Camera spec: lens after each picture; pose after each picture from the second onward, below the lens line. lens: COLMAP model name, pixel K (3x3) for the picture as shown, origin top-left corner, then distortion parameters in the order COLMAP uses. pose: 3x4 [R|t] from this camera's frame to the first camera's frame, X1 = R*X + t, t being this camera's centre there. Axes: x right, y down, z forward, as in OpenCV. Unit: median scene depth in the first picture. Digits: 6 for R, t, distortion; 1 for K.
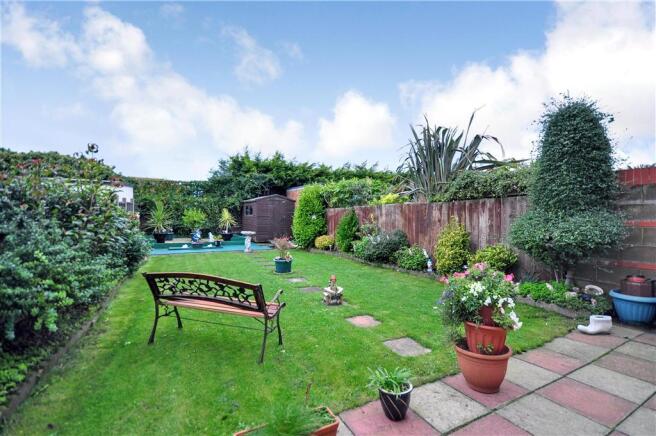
lens RADIAL K [[288.7, 0, 328.3], [0, 288.7, 219.7], [0, 0, 1]] dist [0.000431, -0.003884]
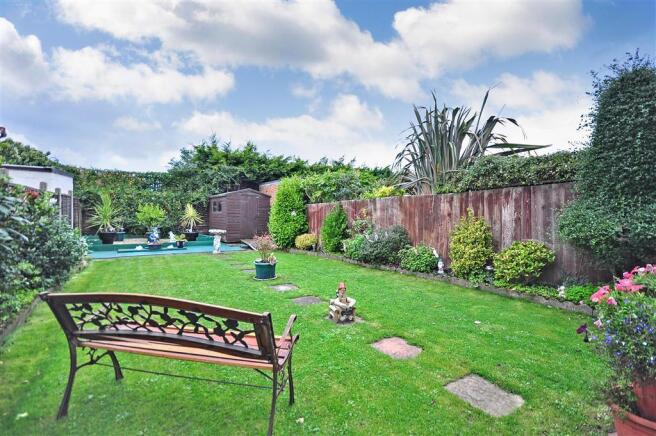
lens RADIAL K [[288.7, 0, 329.1], [0, 288.7, 220.3], [0, 0, 1]] dist [0.000431, -0.003884]
pose [[0.993635, -0.000553, 0.112647, -0.071339], [0.000508, 1.000000, 0.000430, 0.019627], [-0.112648, -0.000370, 0.993635, 0.174829]]
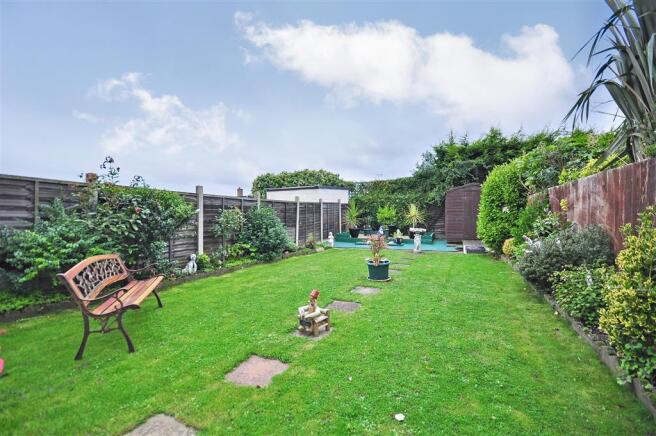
lens RADIAL K [[285.6, 0, 332.5], [0, 285.6, 220.7], [0, 0, 1]] dist [0.000563, 0.000221]
pose [[0.611531, -0.002662, -0.791216, 0.400870], [0.006499, 0.999978, 0.001659, 0.022595], [0.791194, -0.006156, 0.611534, 0.440123]]
